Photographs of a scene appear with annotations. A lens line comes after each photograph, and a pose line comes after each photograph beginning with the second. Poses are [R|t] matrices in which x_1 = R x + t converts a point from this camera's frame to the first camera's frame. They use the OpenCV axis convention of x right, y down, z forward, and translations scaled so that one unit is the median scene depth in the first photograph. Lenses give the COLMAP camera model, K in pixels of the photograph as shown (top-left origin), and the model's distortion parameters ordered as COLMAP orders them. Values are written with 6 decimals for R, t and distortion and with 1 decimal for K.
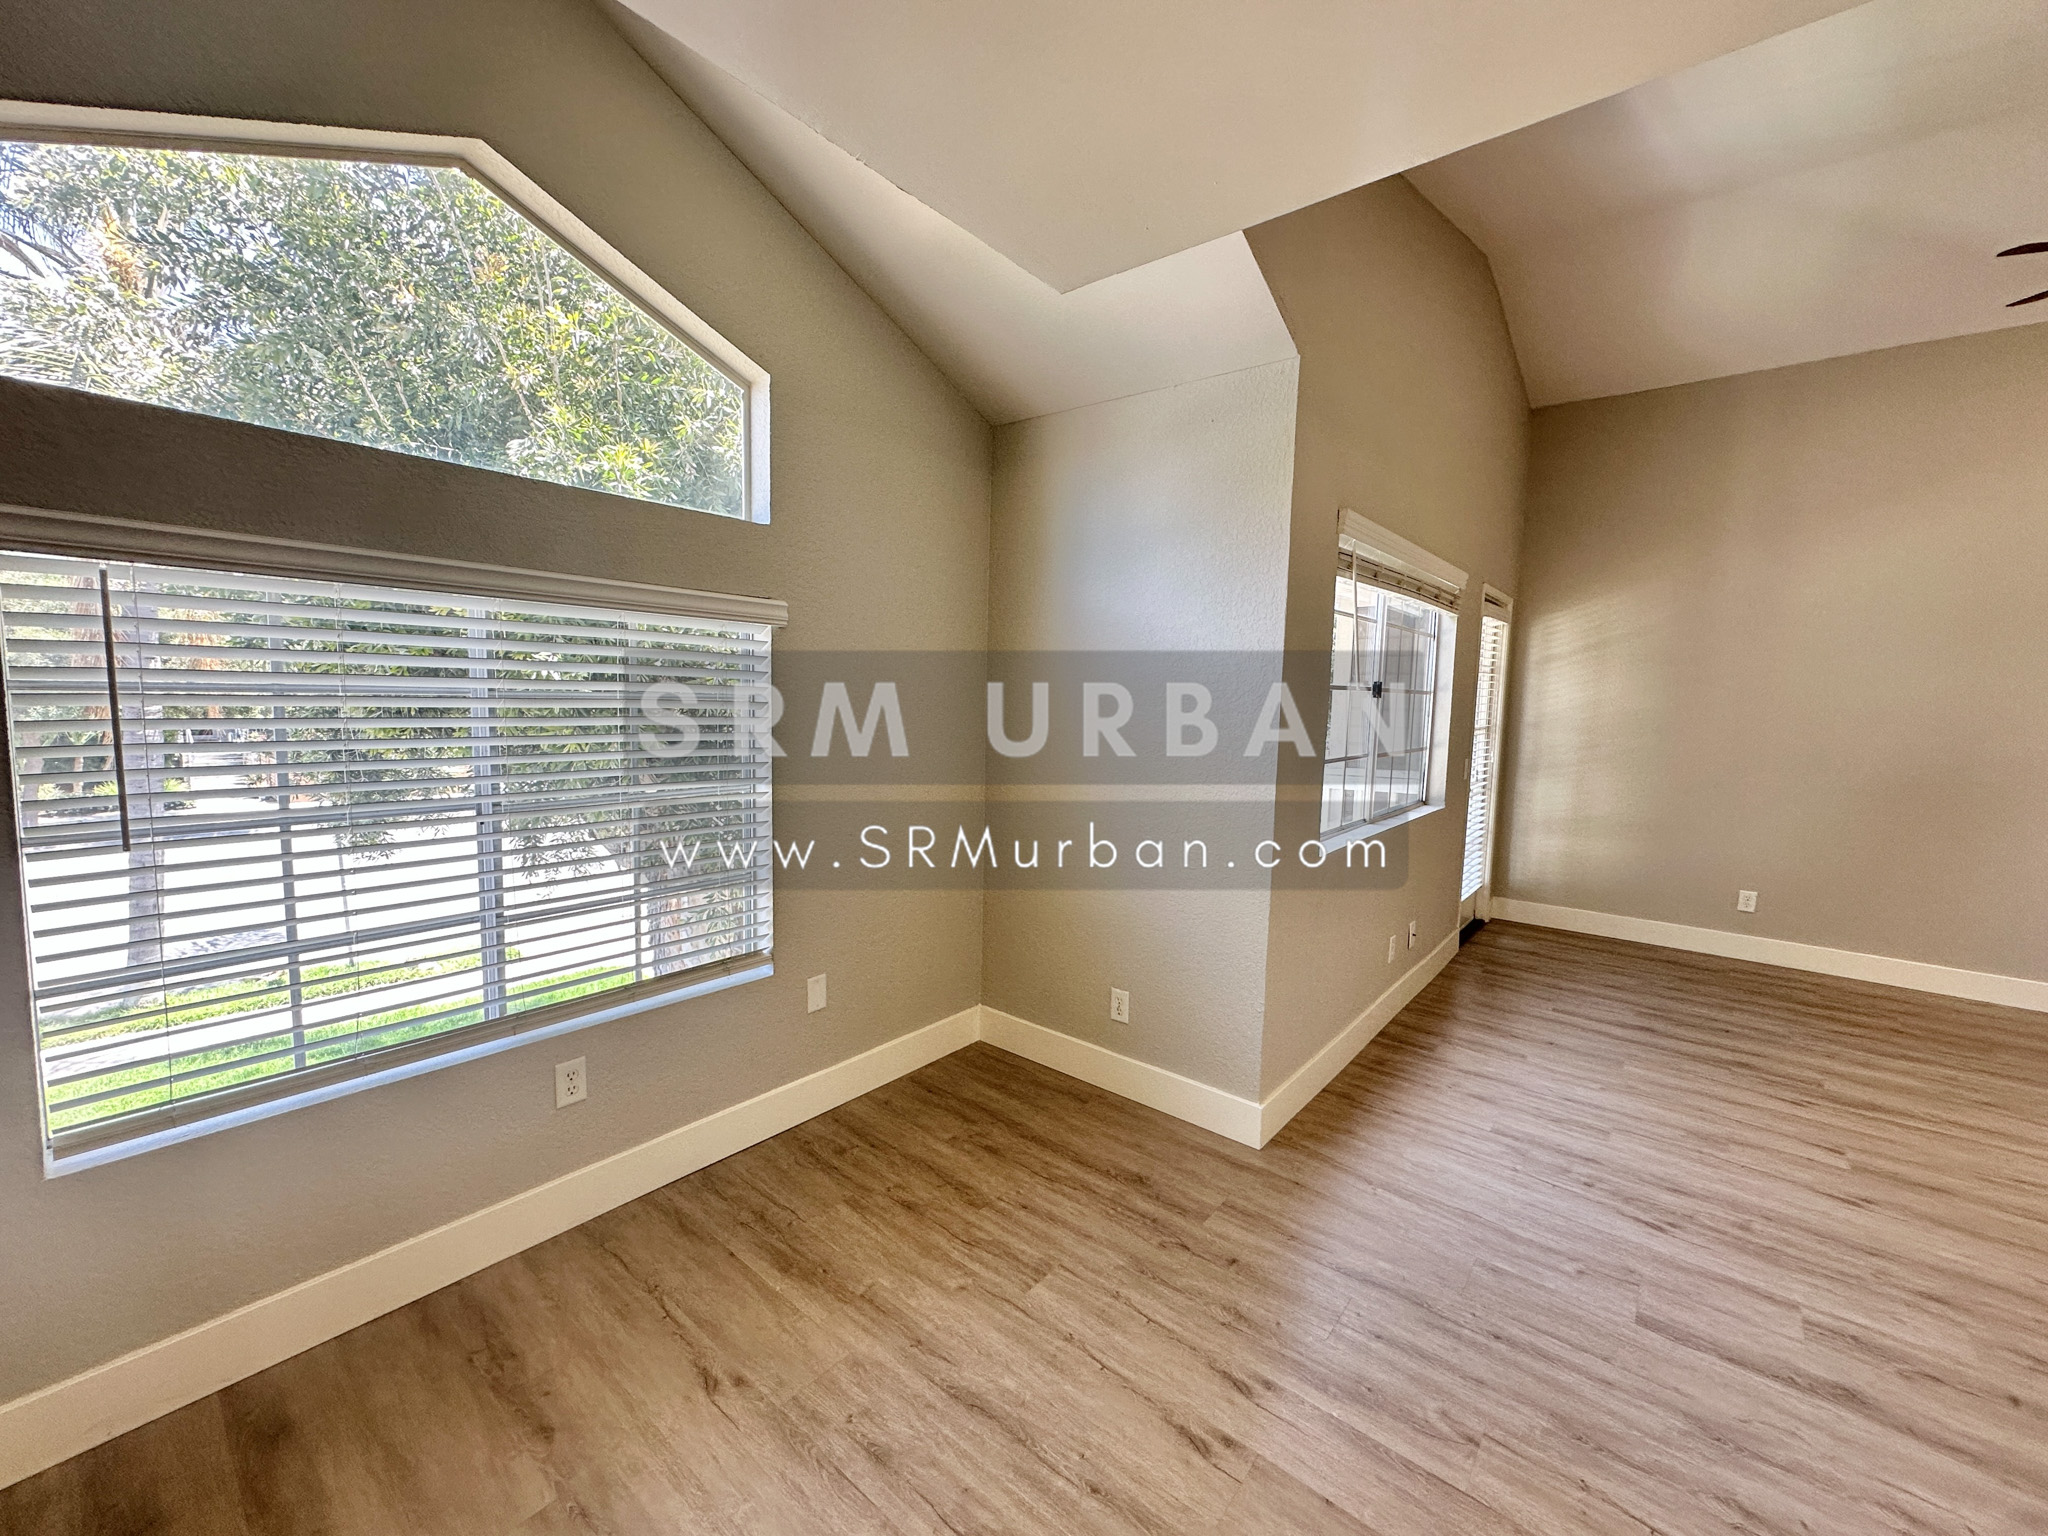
lens RADIAL K [[814.8, 0, 1024.9], [0, 814.8, 762.7], [0, 0, 1]] dist [-0.005611, 0.001221]
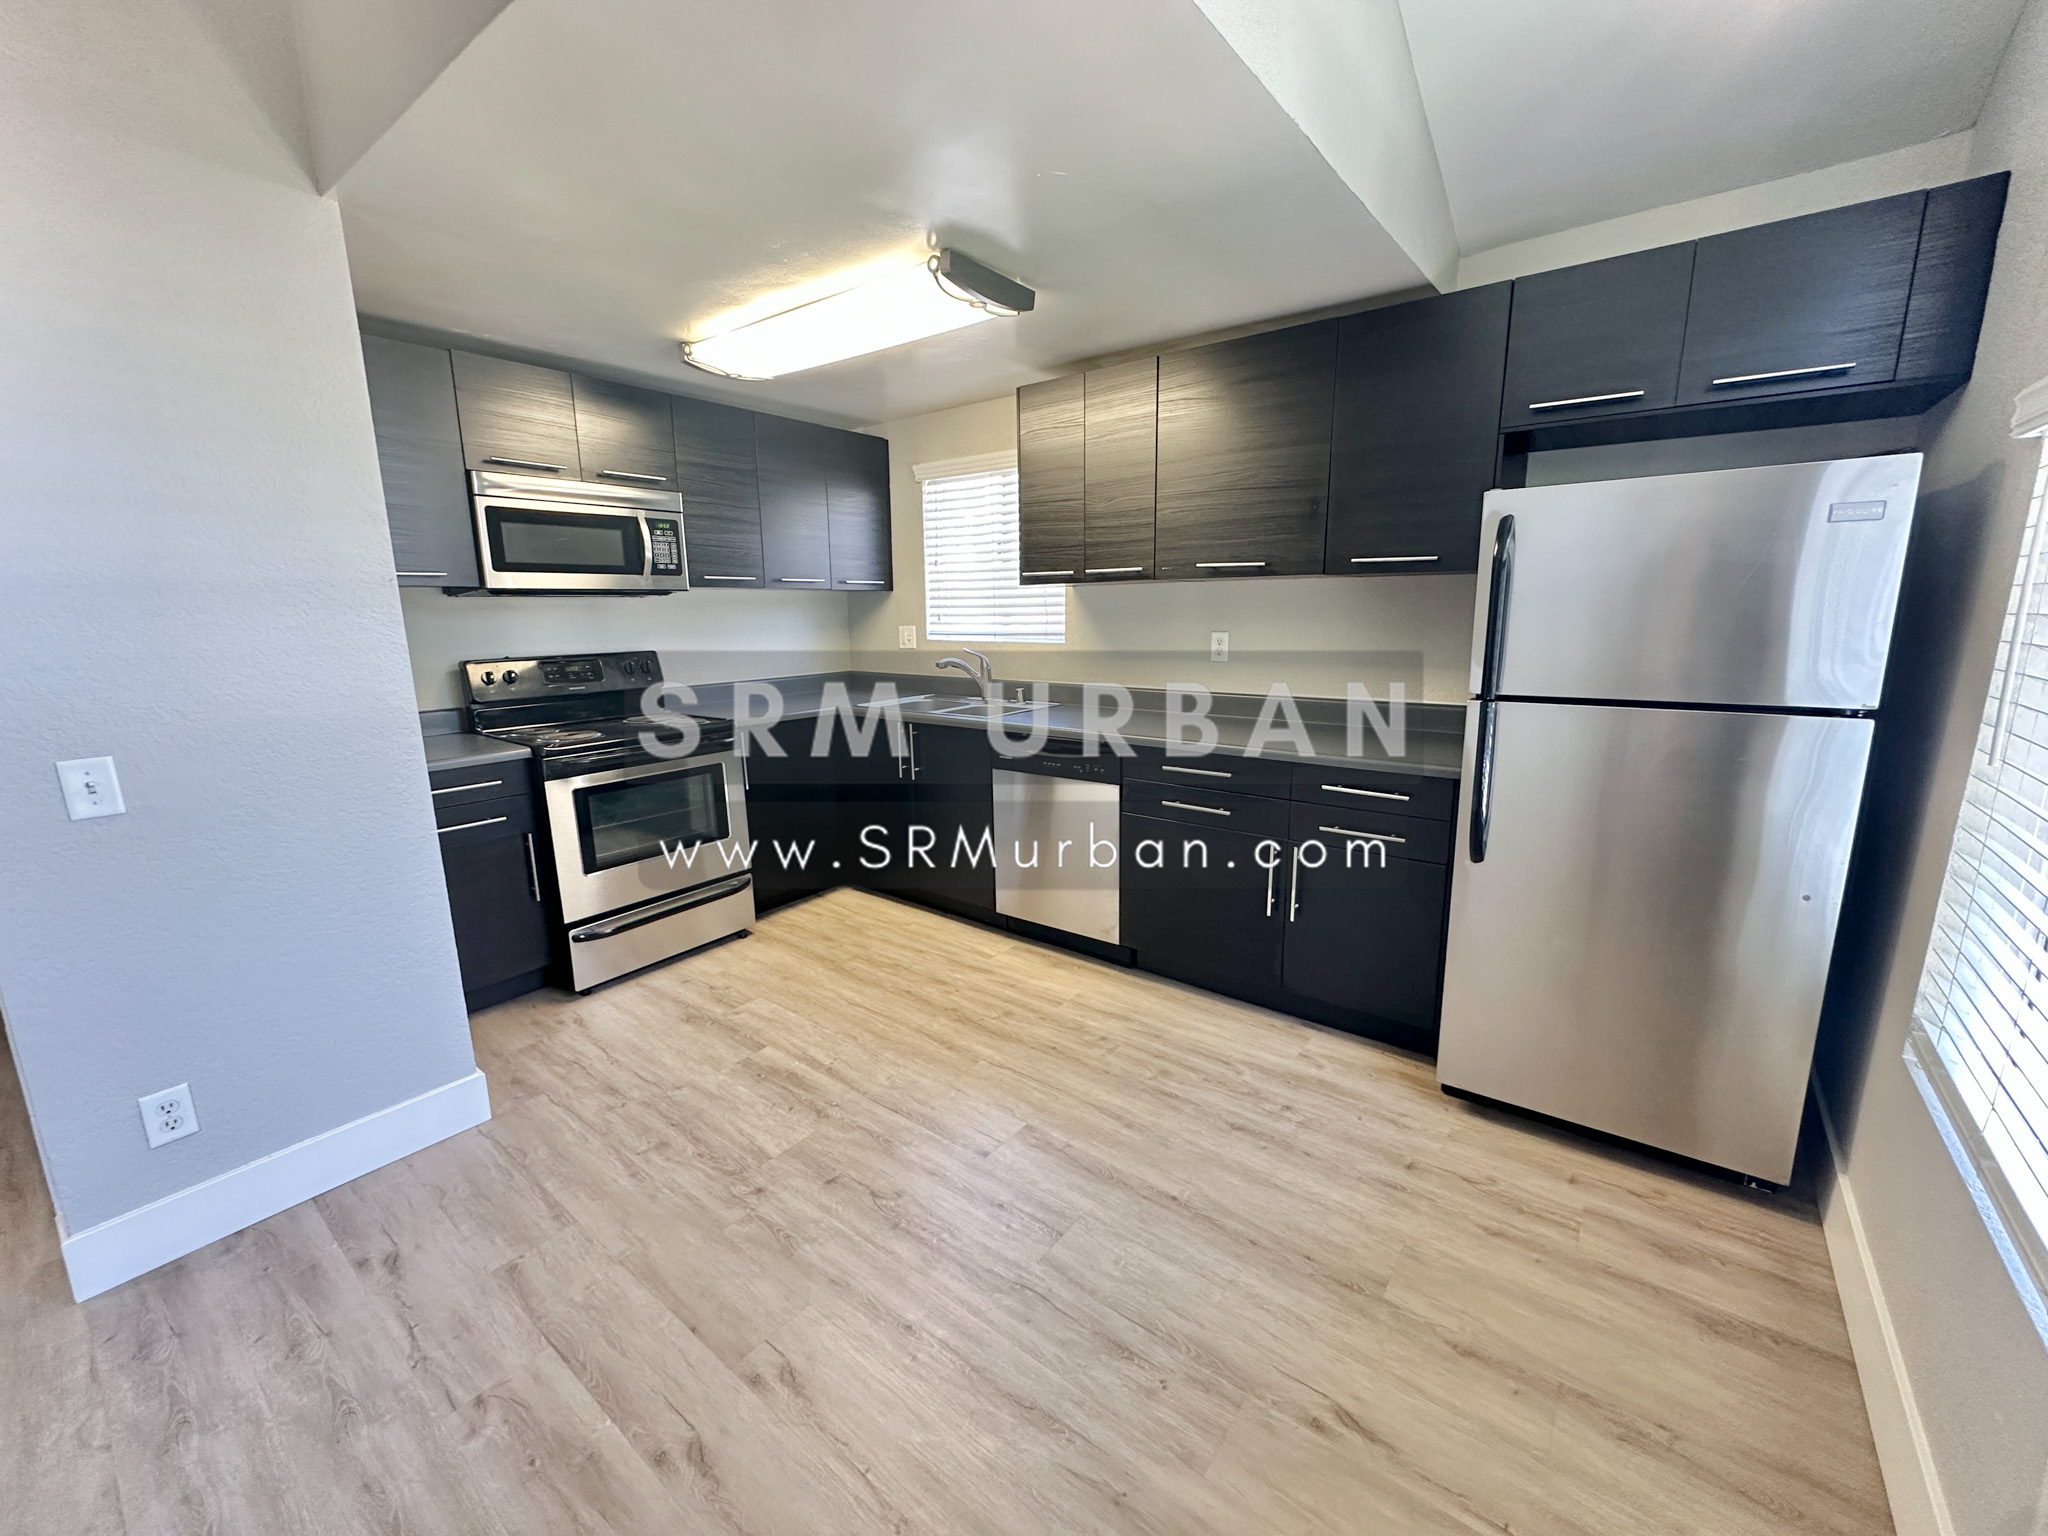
lens RADIAL K [[814.8, 0, 1020.6], [0, 814.8, 760.6], [0, 0, 1]] dist [-0.005611, 0.001221]
pose [[-0.999572, -0.006689, -0.028469, -0.015585], [-0.014337, 0.960563, 0.277694, -0.072517], [0.025489, 0.277984, -0.960248, 1.053366]]
